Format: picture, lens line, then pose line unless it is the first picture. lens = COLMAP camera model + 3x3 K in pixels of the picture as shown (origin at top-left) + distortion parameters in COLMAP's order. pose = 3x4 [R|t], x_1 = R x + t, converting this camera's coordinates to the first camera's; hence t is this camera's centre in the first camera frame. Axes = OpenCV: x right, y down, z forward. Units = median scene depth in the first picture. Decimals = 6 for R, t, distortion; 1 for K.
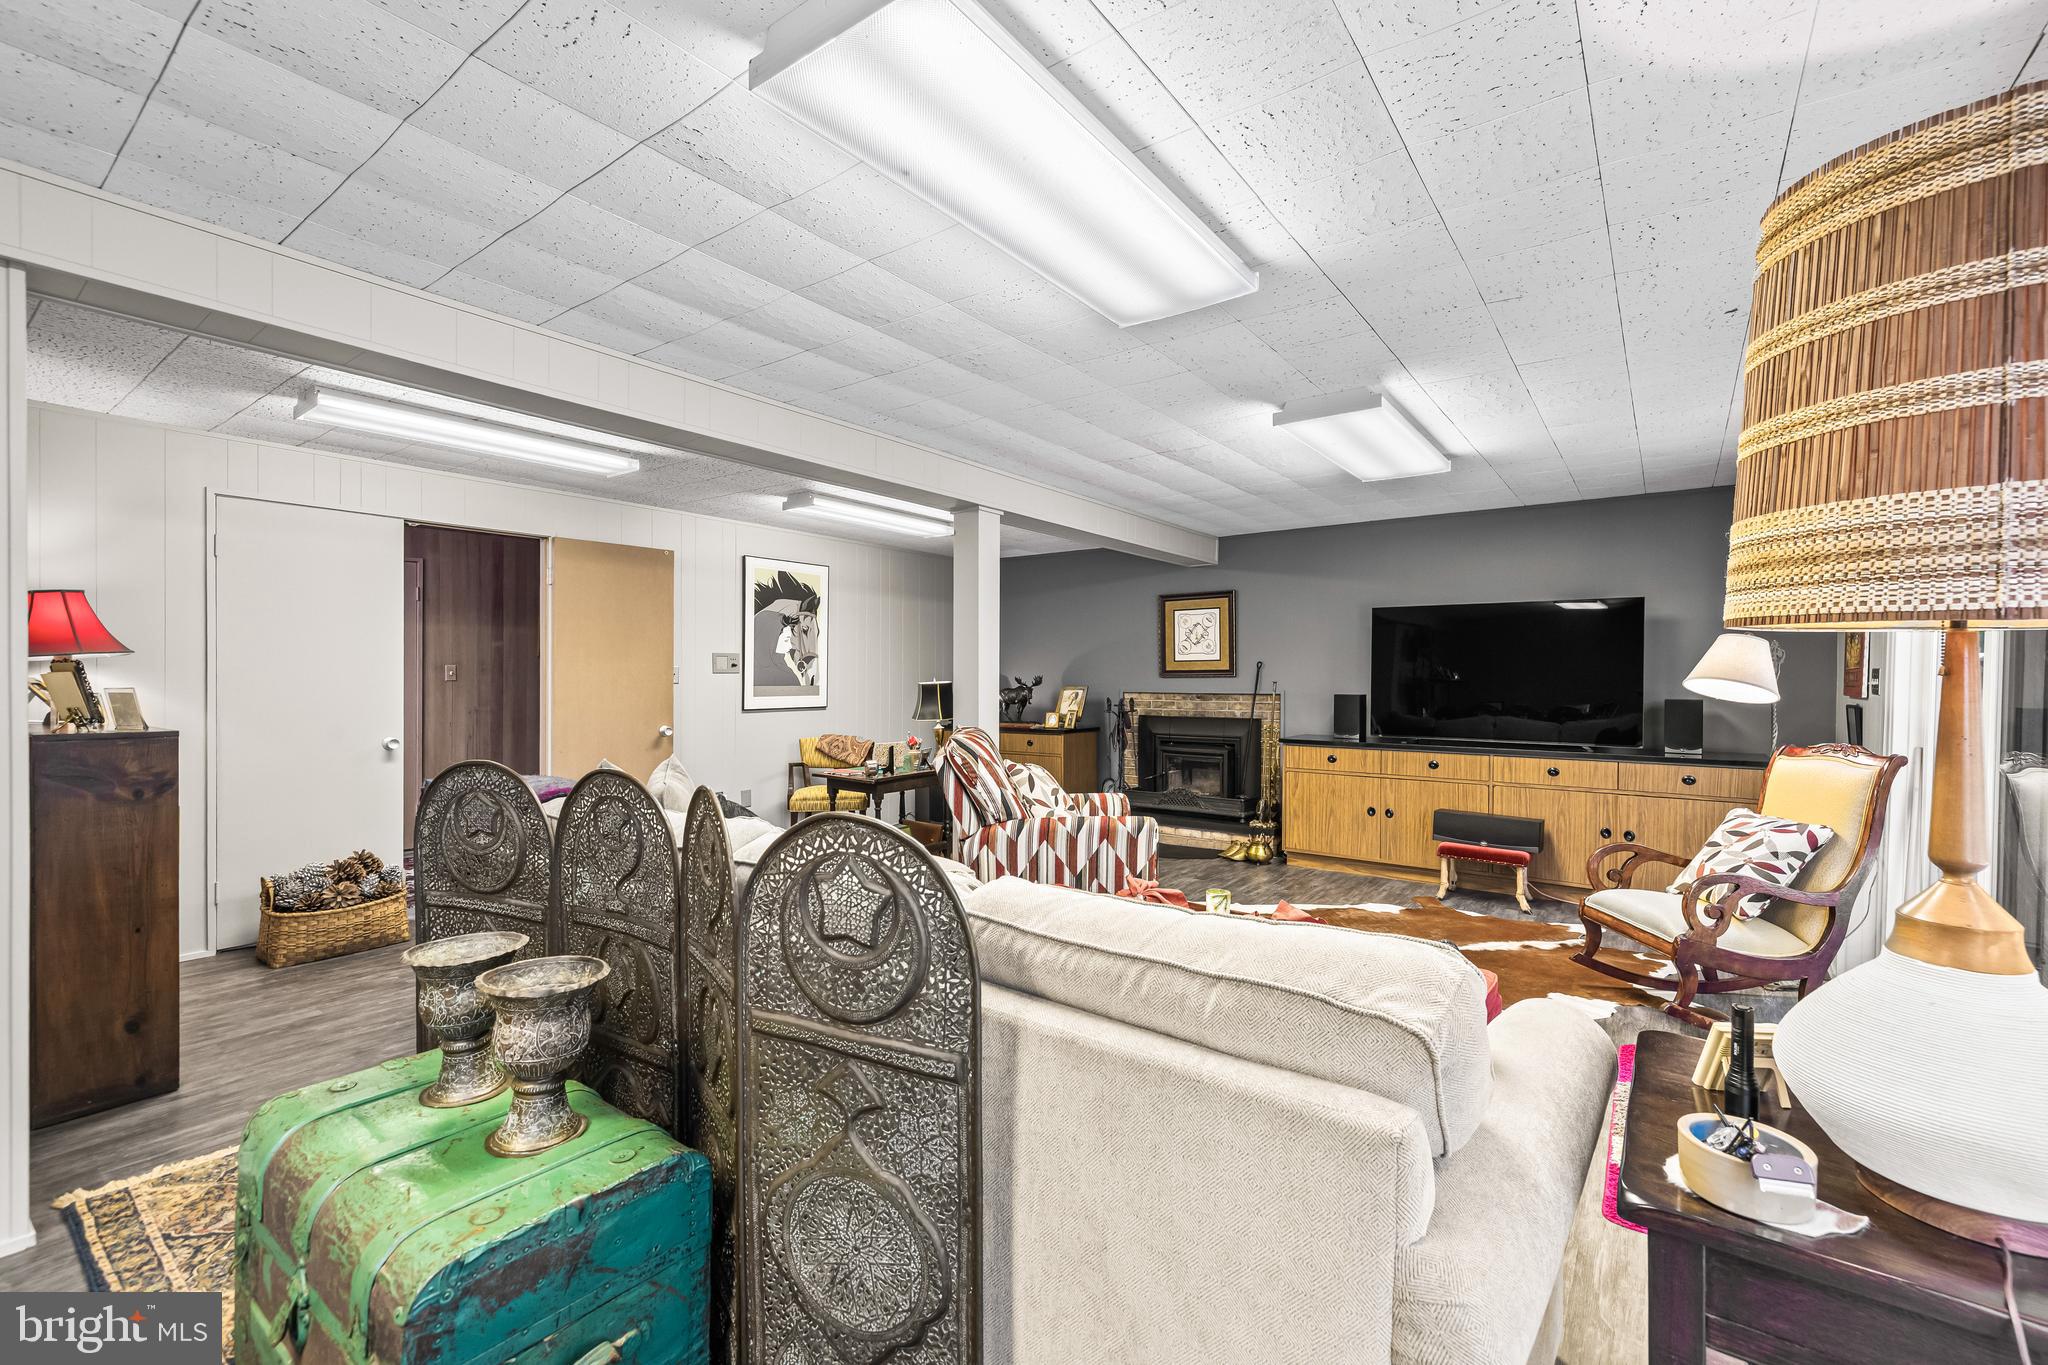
lens RADIAL K [[877.3, 0, 1024.4], [0, 877.3, 679.0], [0, 0, 1]] dist [-0.000229, -0.000146]
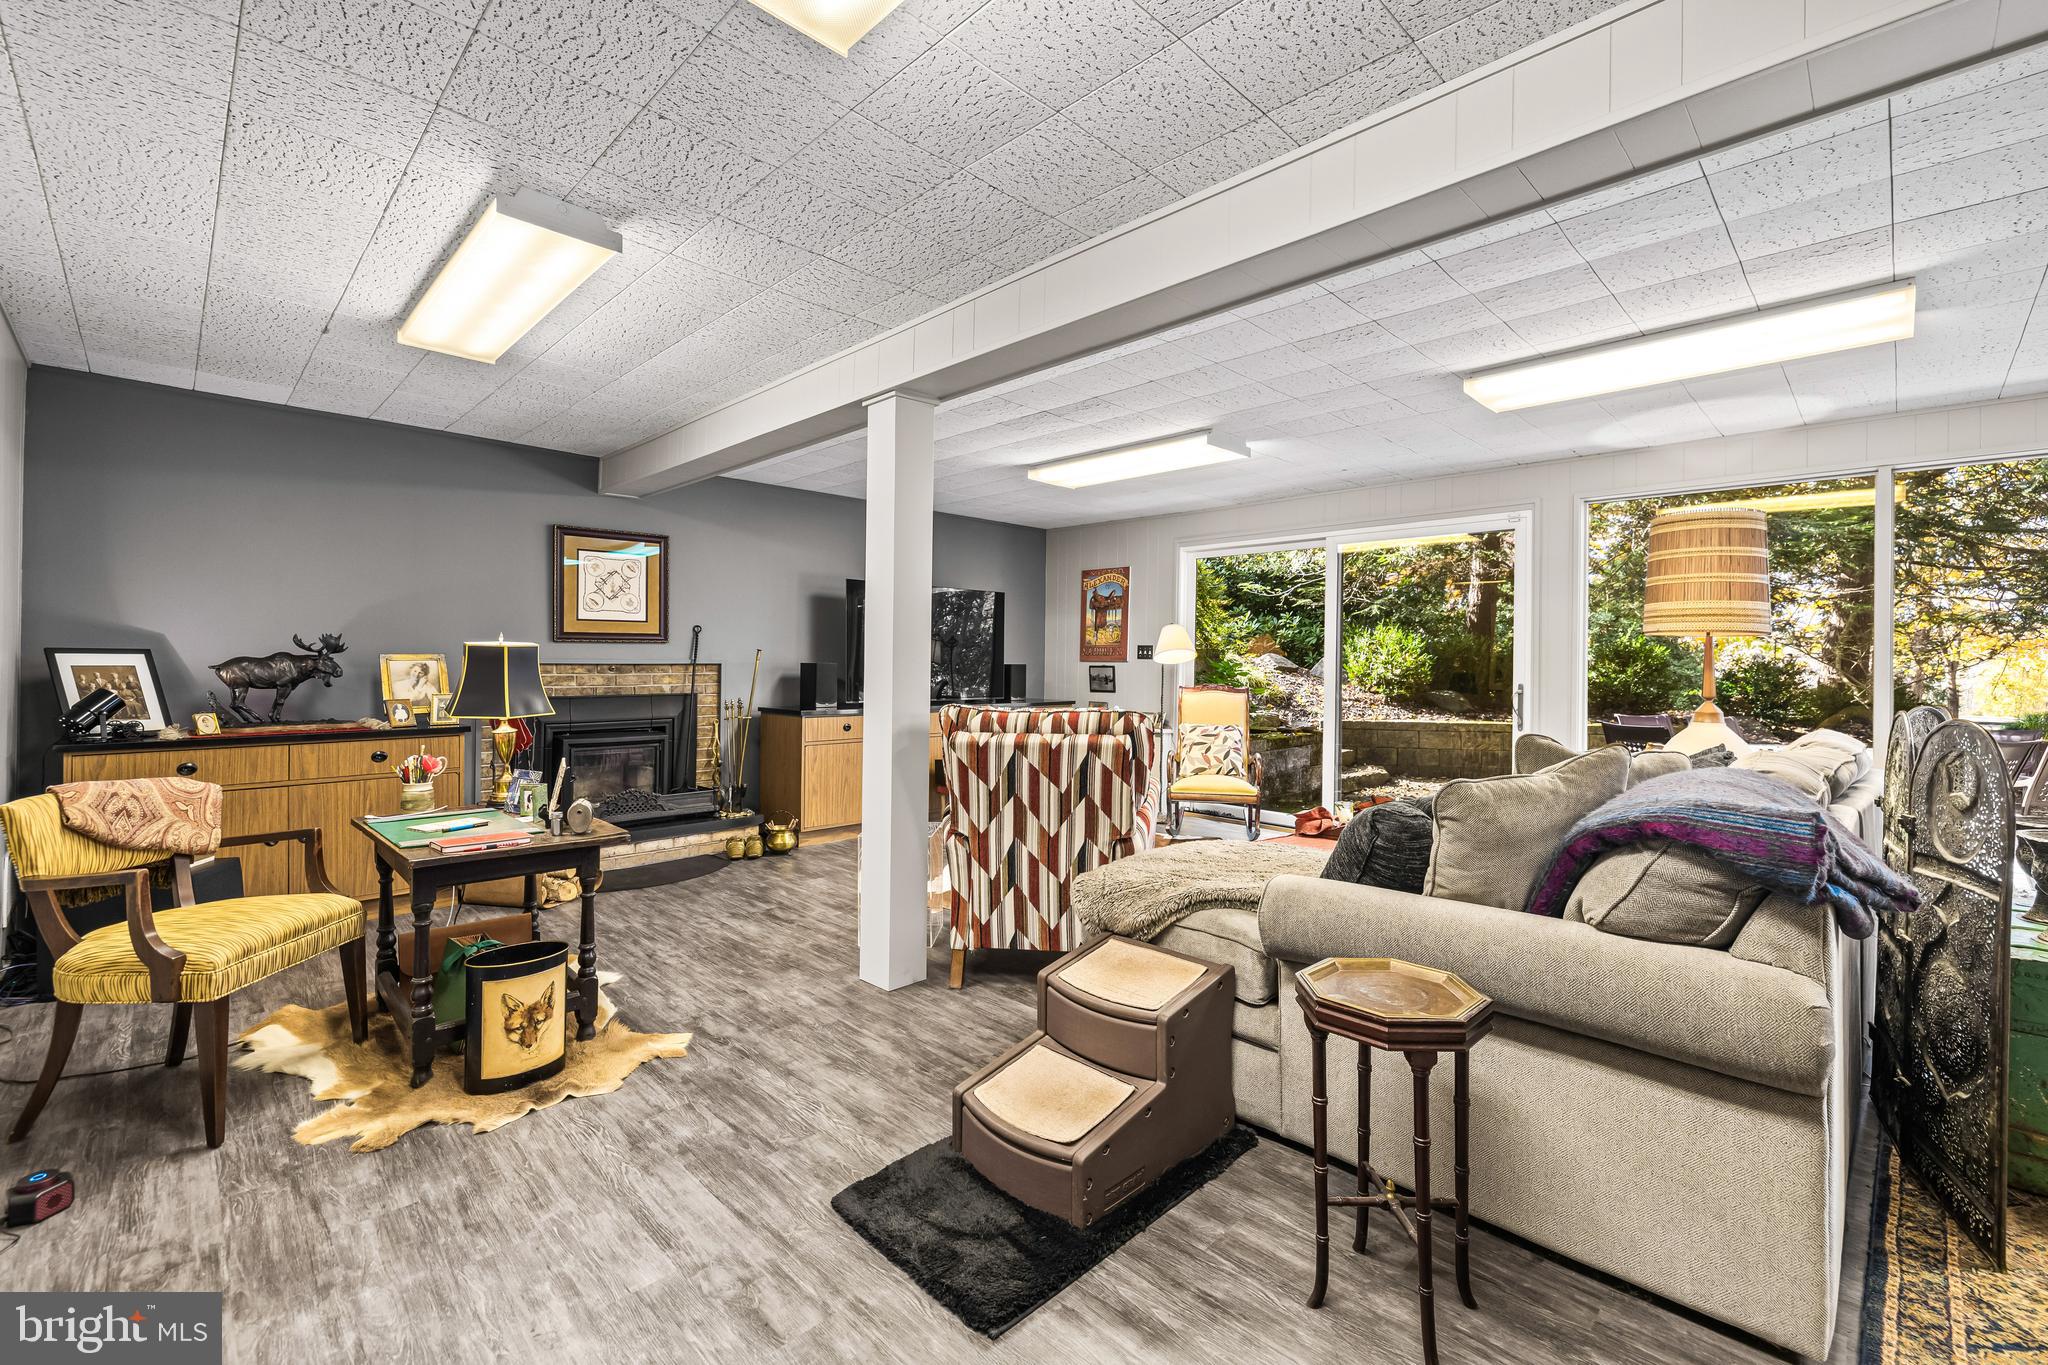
lens RADIAL K [[877.3, 0, 1019.6], [0, 877.3, 665.4], [0, 0, 1]] dist [-0.000229, -0.000146]
pose [[0.156448, -0.006198, 0.987667, -0.488593], [-0.003865, 0.999969, 0.006887, 0.010950], [-0.987679, -0.004895, 0.156420, 0.533003]]
